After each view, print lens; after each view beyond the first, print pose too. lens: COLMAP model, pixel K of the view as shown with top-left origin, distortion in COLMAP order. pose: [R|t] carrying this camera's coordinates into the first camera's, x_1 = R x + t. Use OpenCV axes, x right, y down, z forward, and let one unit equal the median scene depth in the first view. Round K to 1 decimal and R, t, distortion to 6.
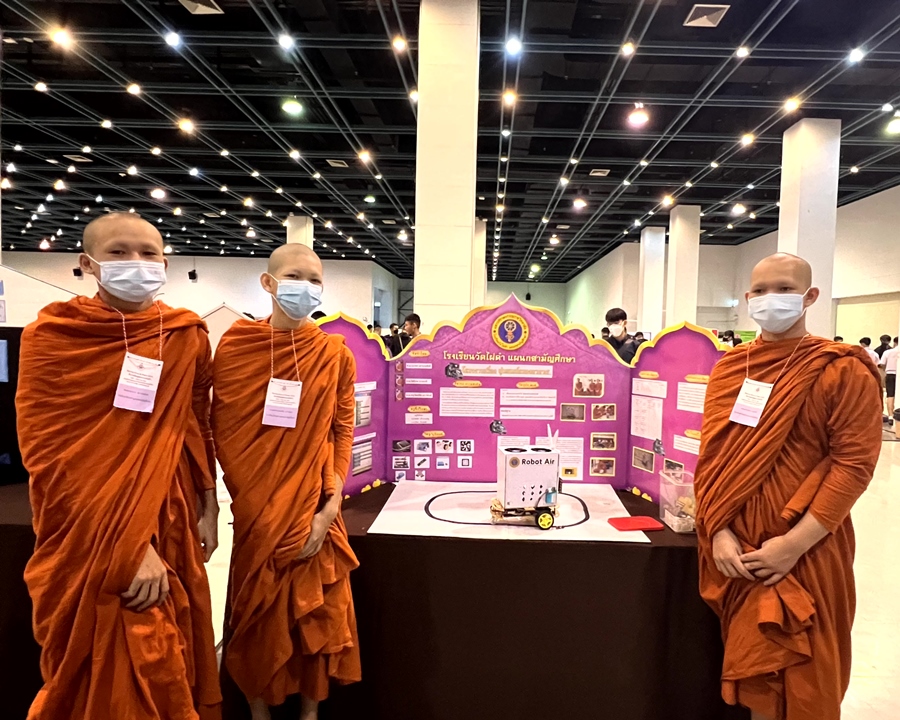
lens RADIAL K [[554.0, 0, 451.0], [0, 554.0, 358.9], [0, 0, 1]] dist [-0.001096, 0.003361]
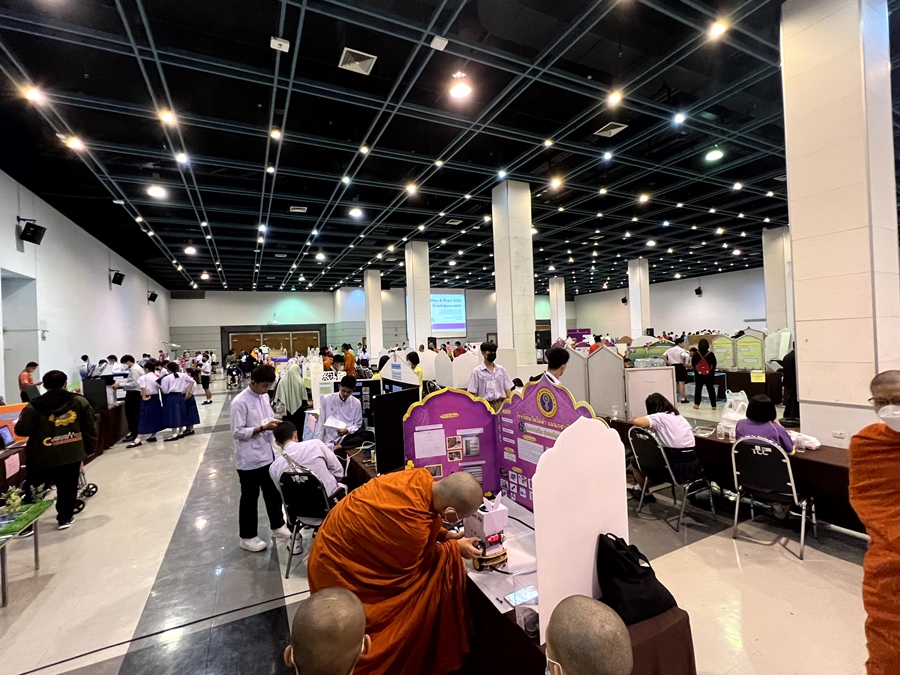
lens RADIAL K [[397.6, 0, 448.0], [0, 397.6, 339.2], [0, 0, 1]] dist [0.001798, 0.000193]
pose [[0.481524, -0.050677, -0.874966, 0.791970], [0.026267, 0.998713, -0.043389, -0.158850], [0.876039, -0.002090, 0.482236, 0.356535]]
